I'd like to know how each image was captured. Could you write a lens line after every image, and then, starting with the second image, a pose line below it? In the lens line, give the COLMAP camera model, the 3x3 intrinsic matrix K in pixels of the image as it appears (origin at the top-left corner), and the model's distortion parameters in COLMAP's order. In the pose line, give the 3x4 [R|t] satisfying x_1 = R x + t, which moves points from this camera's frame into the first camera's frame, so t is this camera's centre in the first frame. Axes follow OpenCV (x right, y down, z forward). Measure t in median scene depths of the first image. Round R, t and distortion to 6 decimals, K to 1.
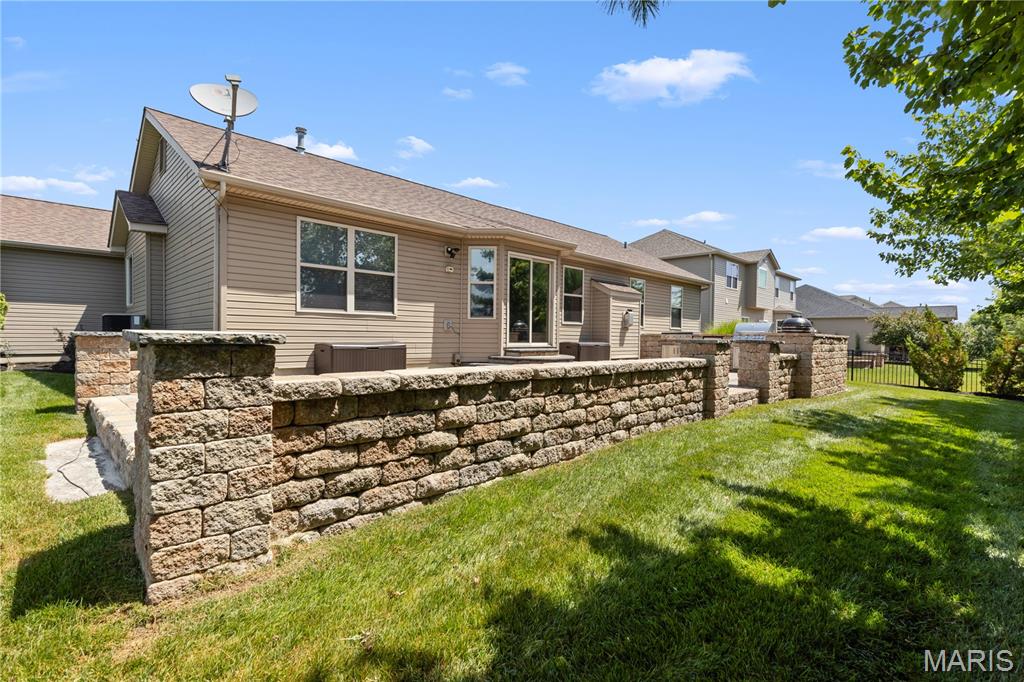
lens RADIAL K [[449.4, 0, 510.3], [0, 449.4, 345.0], [0, 0, 1]] dist [-0.000163, -0.000034]
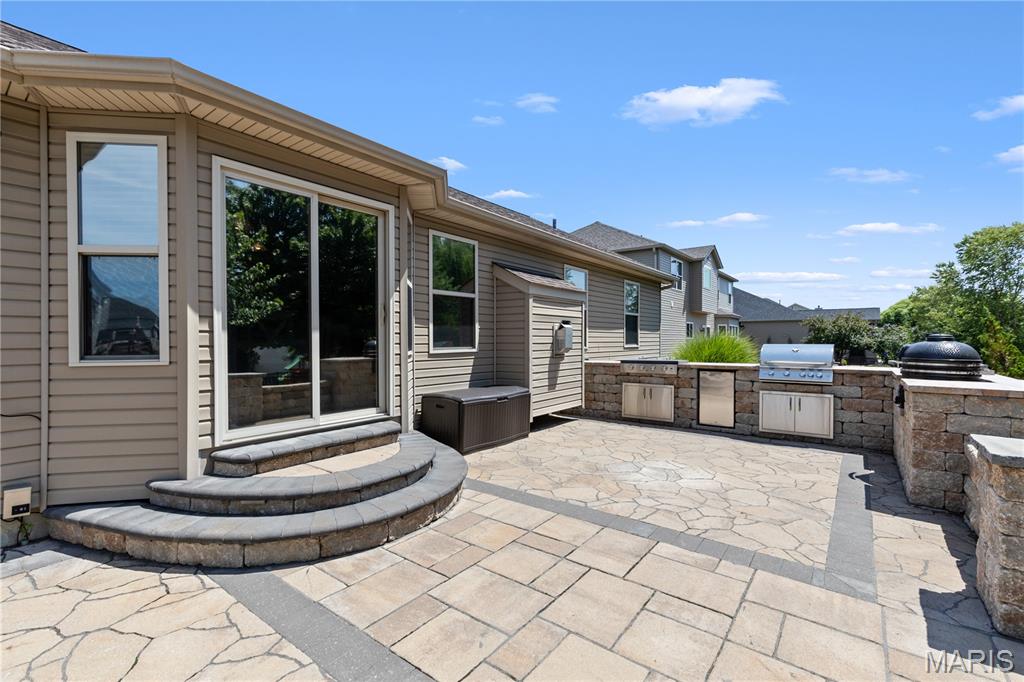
lens RADIAL K [[449.4, 0, 510.3], [0, 449.4, 345.0], [0, 0, 1]] dist [-0.000163, -0.000034]
pose [[0.988601, -0.016099, 0.149695, 0.150130], [0.017179, 0.999835, -0.005925, -0.060643], [-0.149575, 0.008429, 0.988714, 0.603492]]
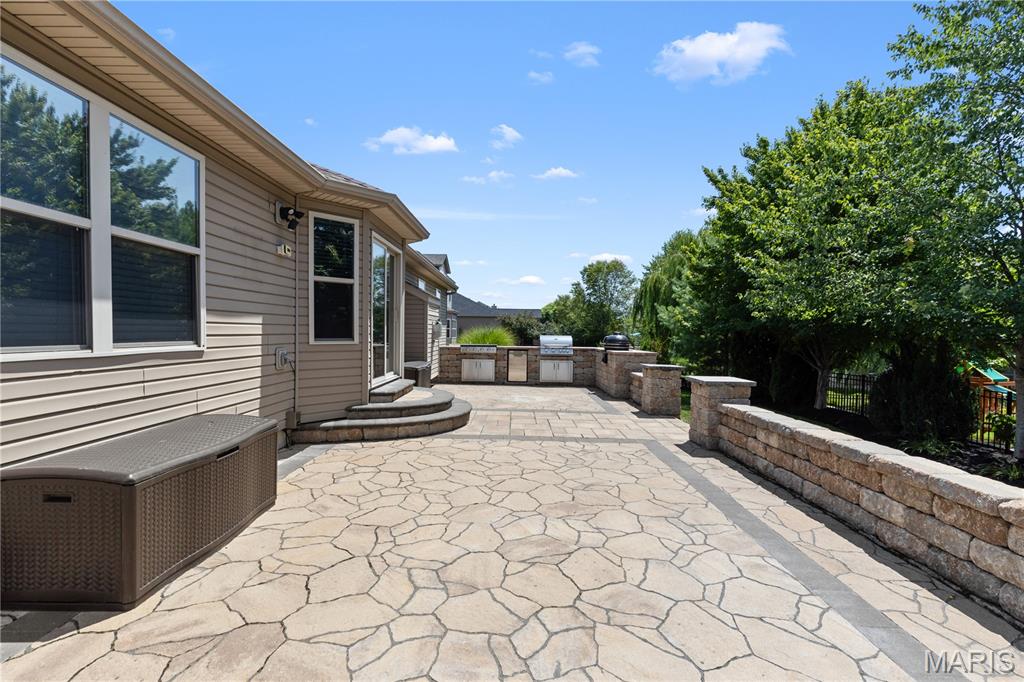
lens RADIAL K [[445.2, 0, 489.6], [0, 445.2, 342.8], [0, 0, 1]] dist [0.000871, 0.000163]
pose [[0.732256, -0.018809, 0.680769, -0.283685], [0.006656, 0.999768, 0.020463, -0.064550], [-0.680997, -0.010453, 0.732212, 0.419854]]
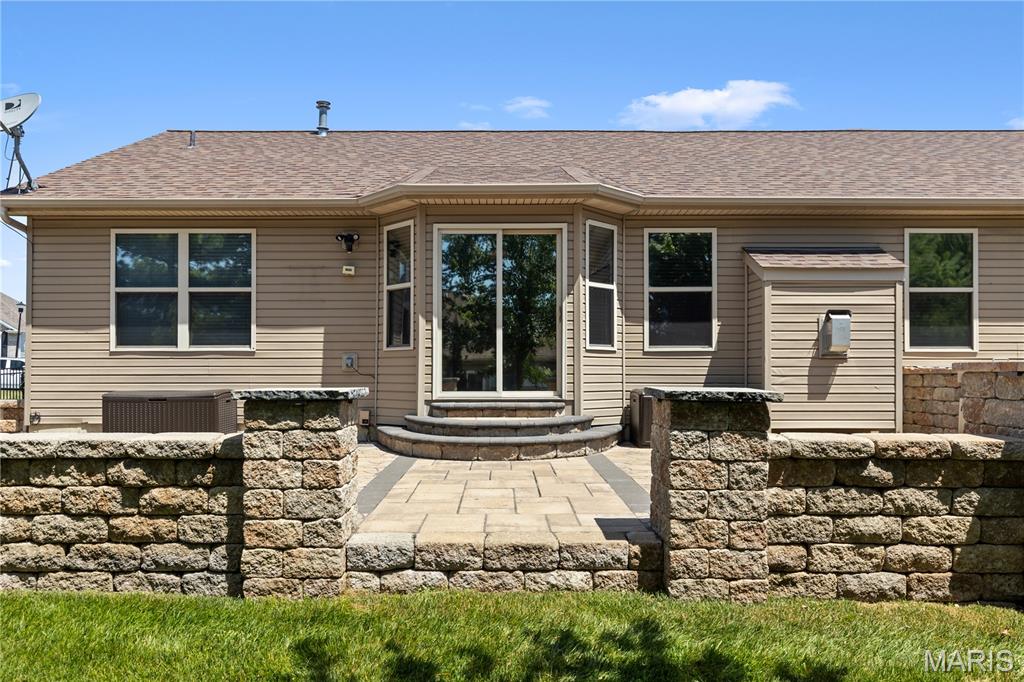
lens RADIAL K [[693.5, 0, 512.4], [0, 693.5, 377.6], [0, 0, 1]] dist [-0.005482, -0.000445]
pose [[0.724873, -0.007034, -0.688847, 0.608613], [-0.004217, 0.999884, -0.014648, -0.009245], [0.688870, 0.013523, 0.724759, 0.428435]]
